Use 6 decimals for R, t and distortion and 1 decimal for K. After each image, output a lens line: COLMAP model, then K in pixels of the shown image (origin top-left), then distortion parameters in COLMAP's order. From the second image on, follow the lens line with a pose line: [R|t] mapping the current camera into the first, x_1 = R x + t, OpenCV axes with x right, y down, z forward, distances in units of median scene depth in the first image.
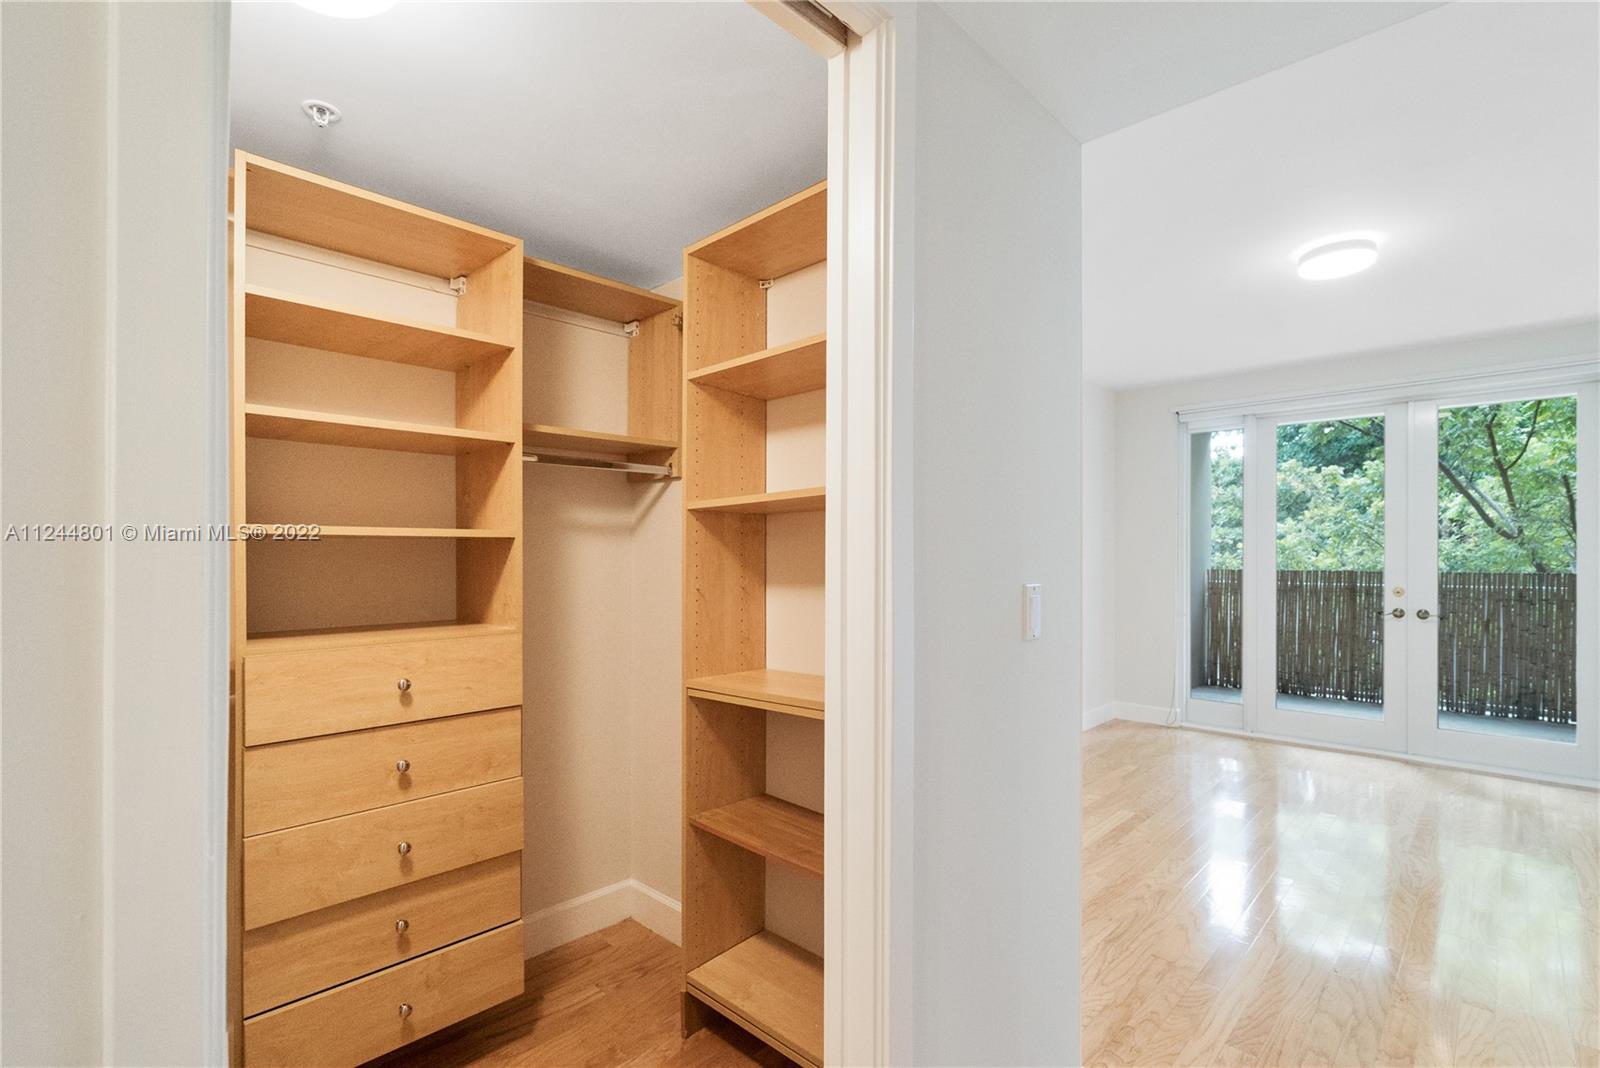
lens RADIAL K [[760.8, 0, 813.1], [0, 760.8, 543.4], [0, 0, 1]] dist [0.001526, 0.000083]
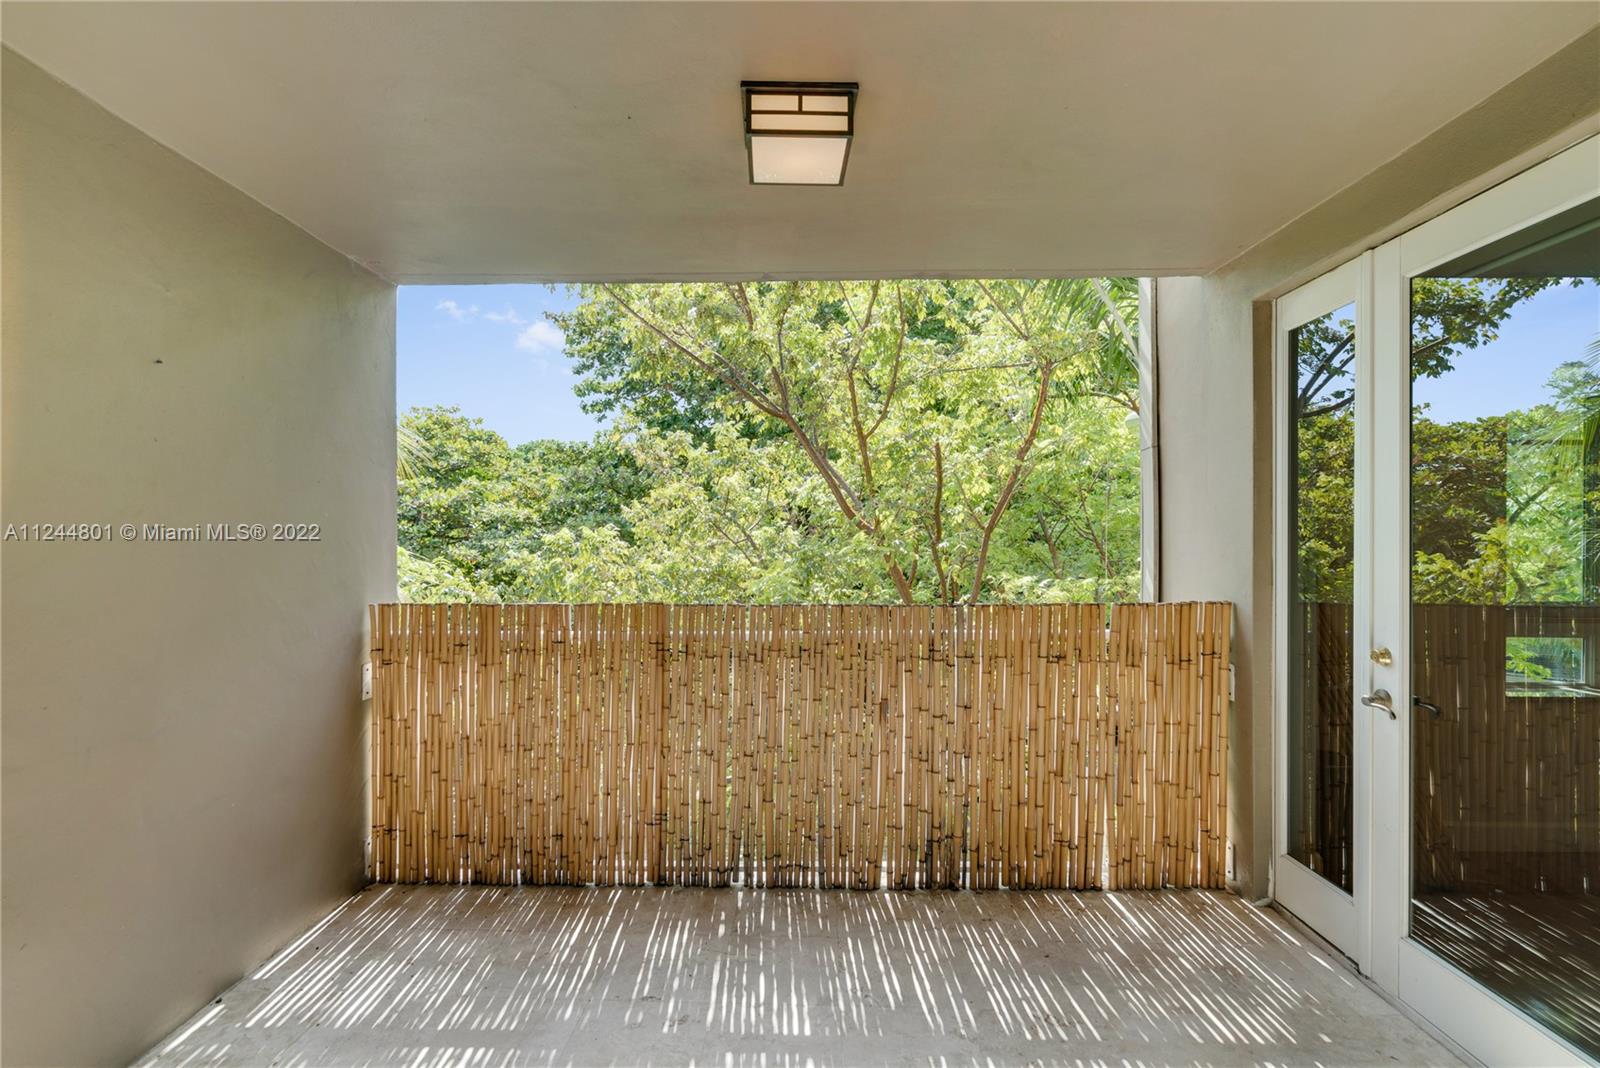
lens RADIAL K [[760.8, 0, 813.1], [0, 760.8, 543.4], [0, 0, 1]] dist [0.001526, 0.000083]
pose [[0.741990, -0.002699, 0.670406, 0.451620], [-0.009599, 0.999847, 0.014650, -0.006794], [-0.670343, -0.017305, 0.741850, 0.579734]]
